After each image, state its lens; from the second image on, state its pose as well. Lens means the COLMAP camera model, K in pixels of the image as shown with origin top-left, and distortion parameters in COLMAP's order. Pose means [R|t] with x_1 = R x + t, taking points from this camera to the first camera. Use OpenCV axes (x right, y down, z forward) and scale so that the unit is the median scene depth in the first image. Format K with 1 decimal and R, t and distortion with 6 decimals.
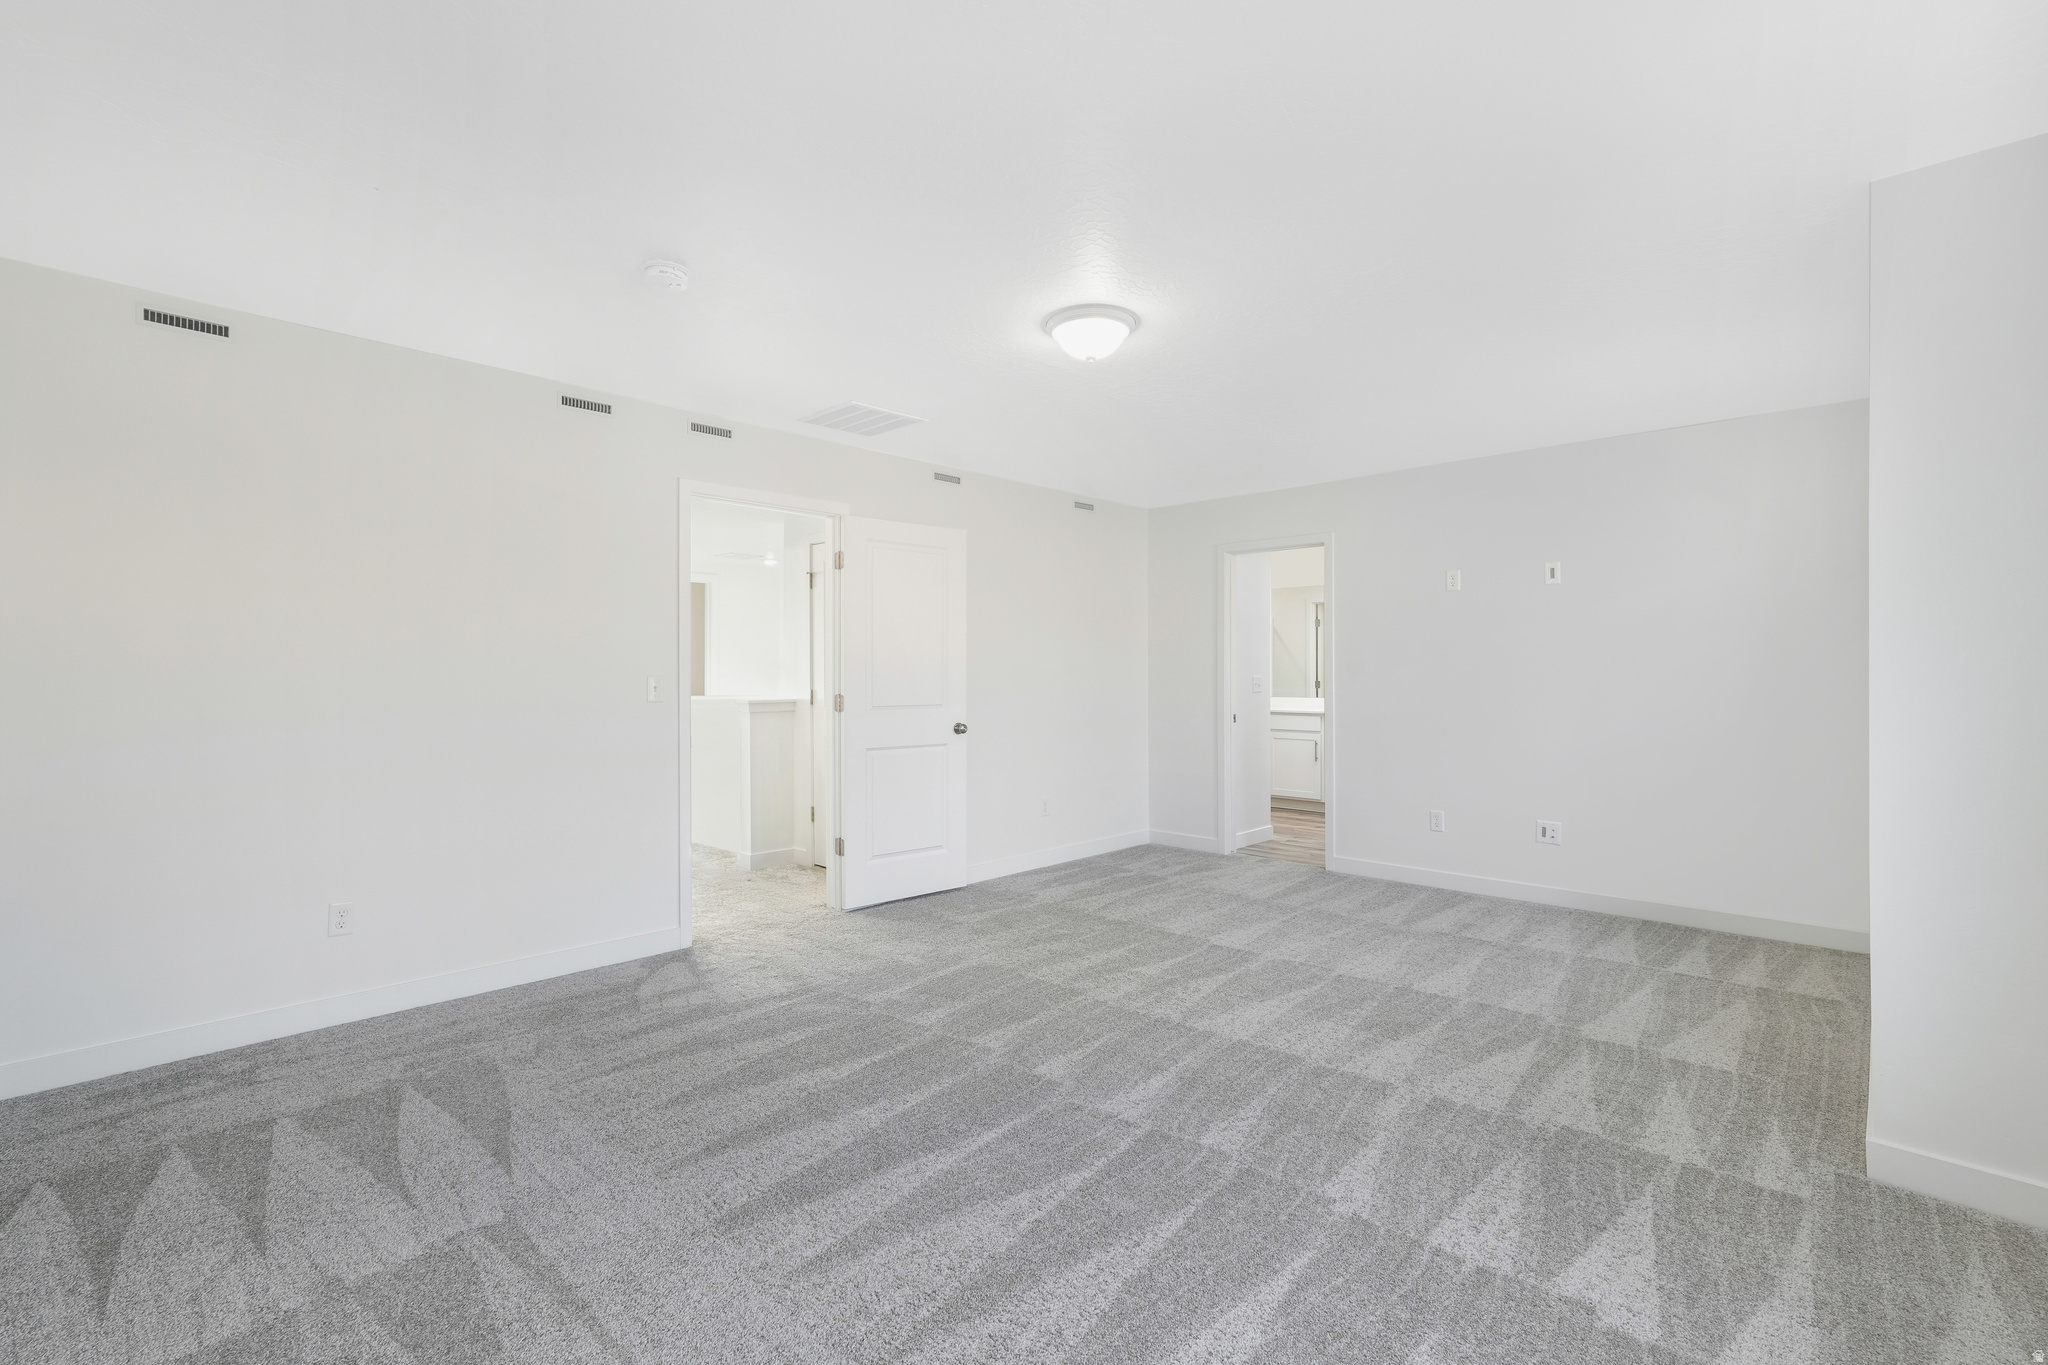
lens RADIAL K [[905.9, 0, 1010.9], [0, 905.9, 677.9], [0, 0, 1]] dist [-0.007425, 0.003149]
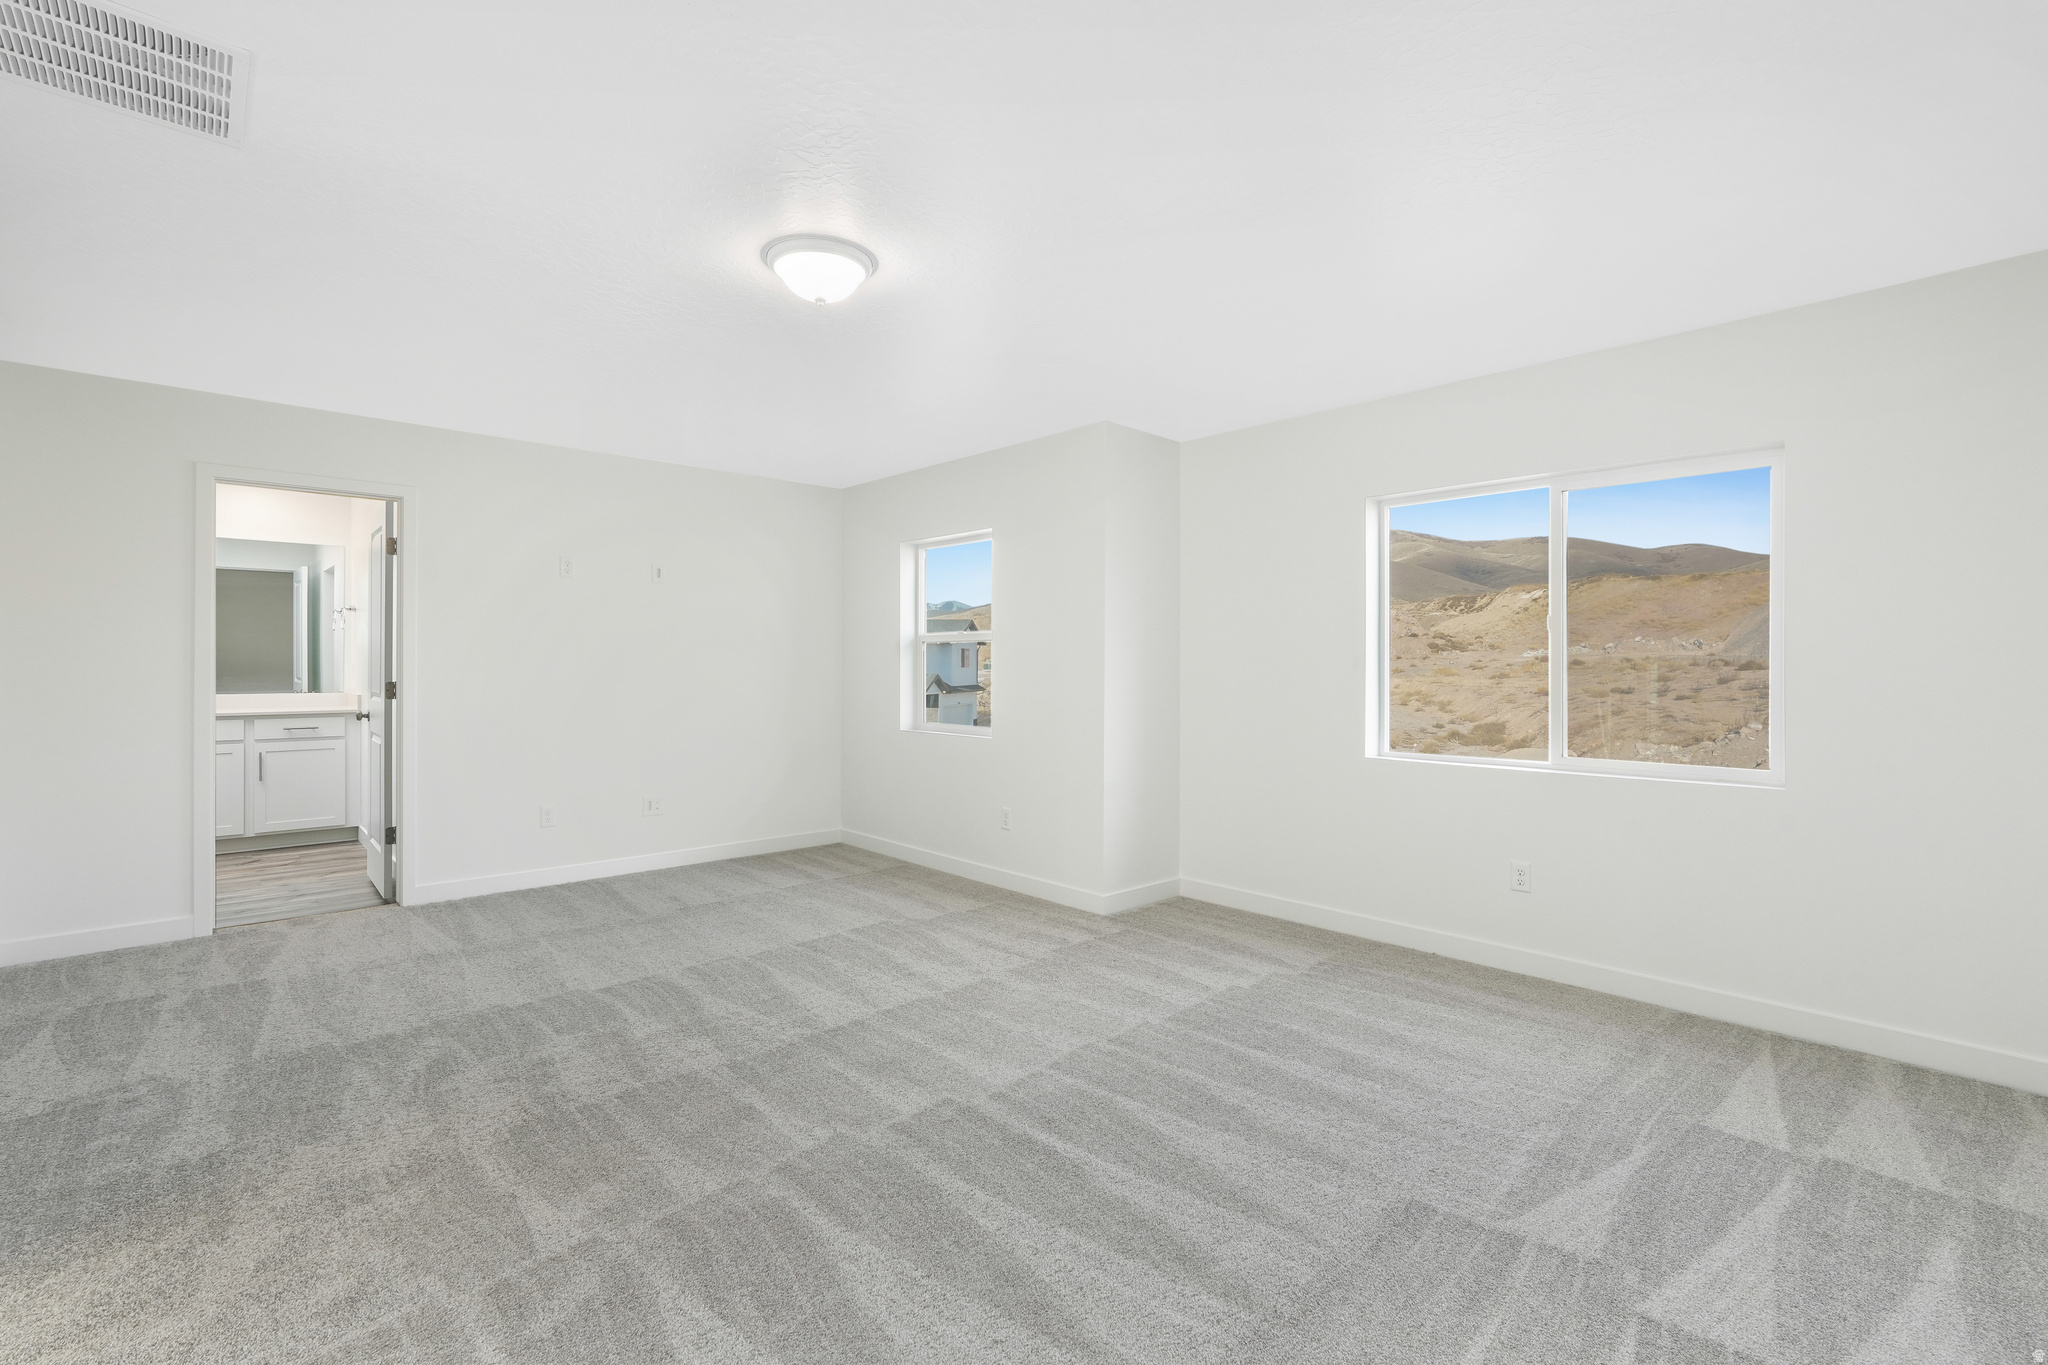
lens RADIAL K [[905.9, 0, 1012.7], [0, 905.9, 673.1], [0, 0, 1]] dist [-0.007425, 0.003149]
pose [[0.066369, -0.007980, 0.997763, -0.725164], [-0.001757, 0.999966, 0.008114, -0.002475], [-0.997794, -0.002292, 0.066353, 0.719176]]
